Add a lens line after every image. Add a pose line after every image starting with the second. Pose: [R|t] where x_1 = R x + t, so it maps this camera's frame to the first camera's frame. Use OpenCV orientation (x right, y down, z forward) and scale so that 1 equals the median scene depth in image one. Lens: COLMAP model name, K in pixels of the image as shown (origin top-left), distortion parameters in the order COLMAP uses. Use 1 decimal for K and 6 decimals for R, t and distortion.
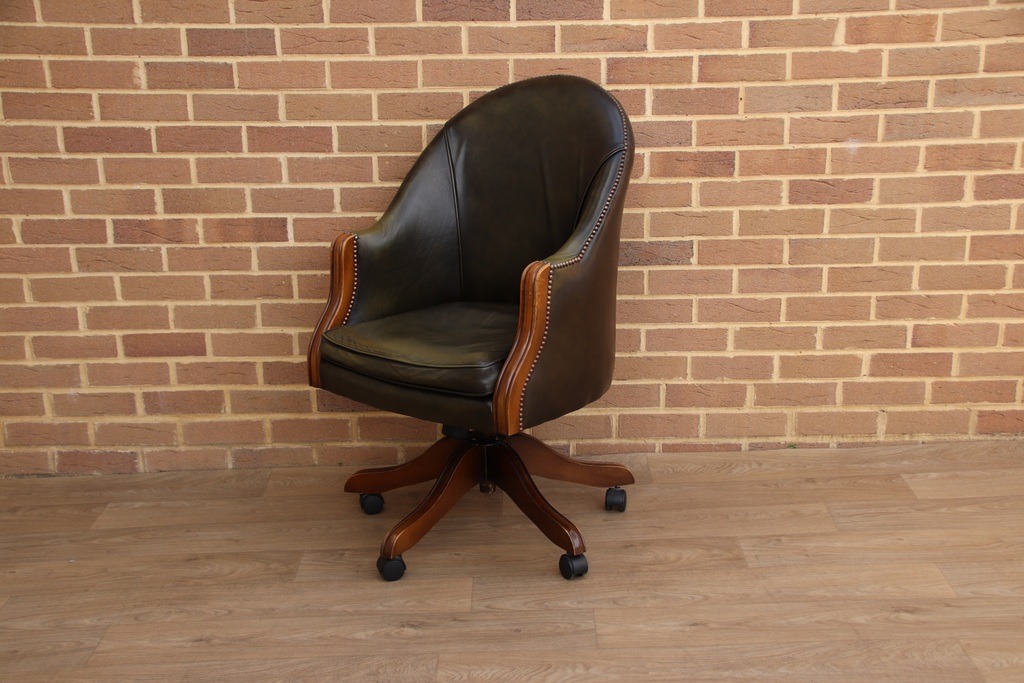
lens RADIAL K [[1380.6, 0, 512.2], [0, 1380.6, 362.4], [0, 0, 1]] dist [0.188005, 0.000000]
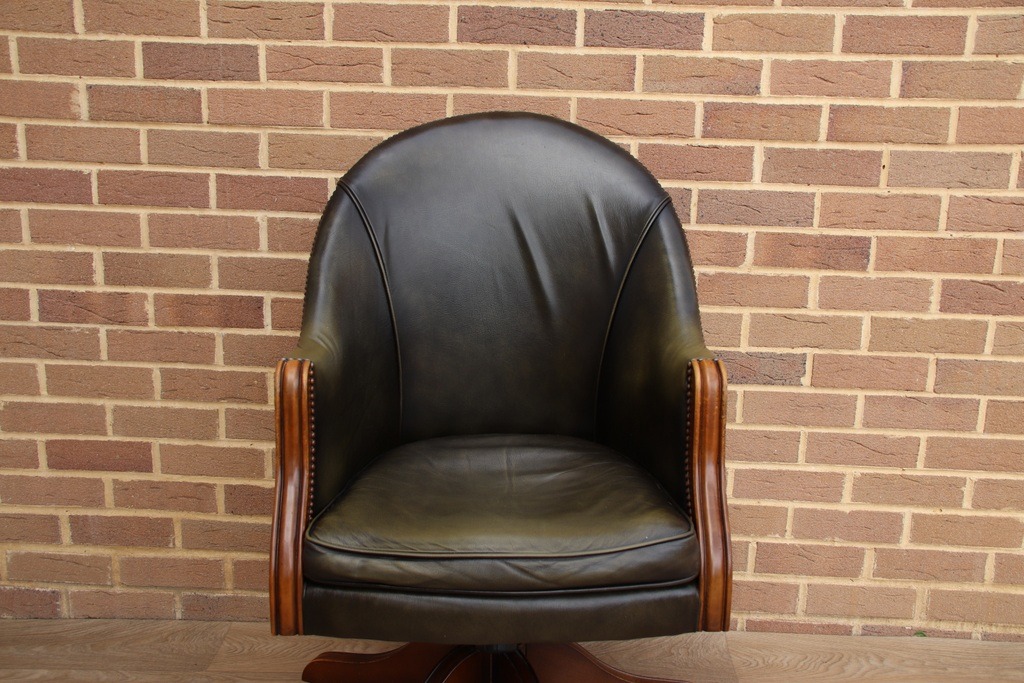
lens RADIAL K [[1051.8, 0, 509.8], [0, 1051.8, 359.3], [0, 0, 1]] dist [0.035767, 0.000000]
pose [[0.998425, 0.049844, -0.025742, -0.012963], [-0.051303, 0.996907, -0.059537, -0.043966], [0.022694, 0.060764, 0.997894, 0.441274]]
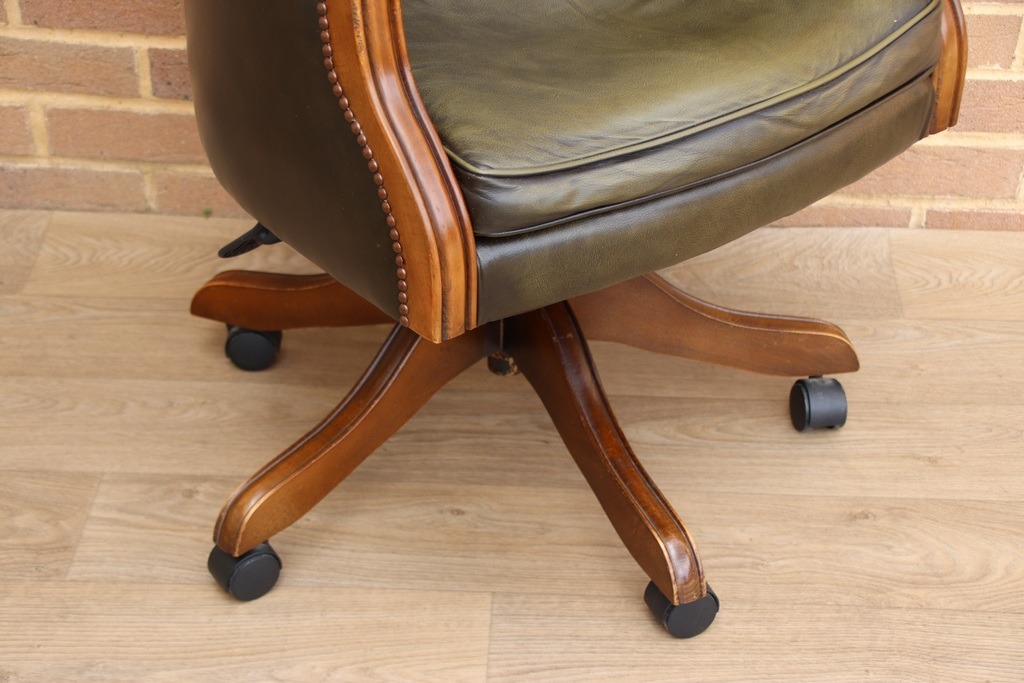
lens RADIAL K [[2018.8, 0, 508.8], [0, 2018.8, 349.2], [0, 0, 1]] dist [0.467866, 0.000000]
pose [[0.998433, 0.055860, -0.003263, -0.022203], [-0.052730, 0.958798, 0.279152, -0.080307], [0.018723, -0.278543, 0.960241, 0.371406]]
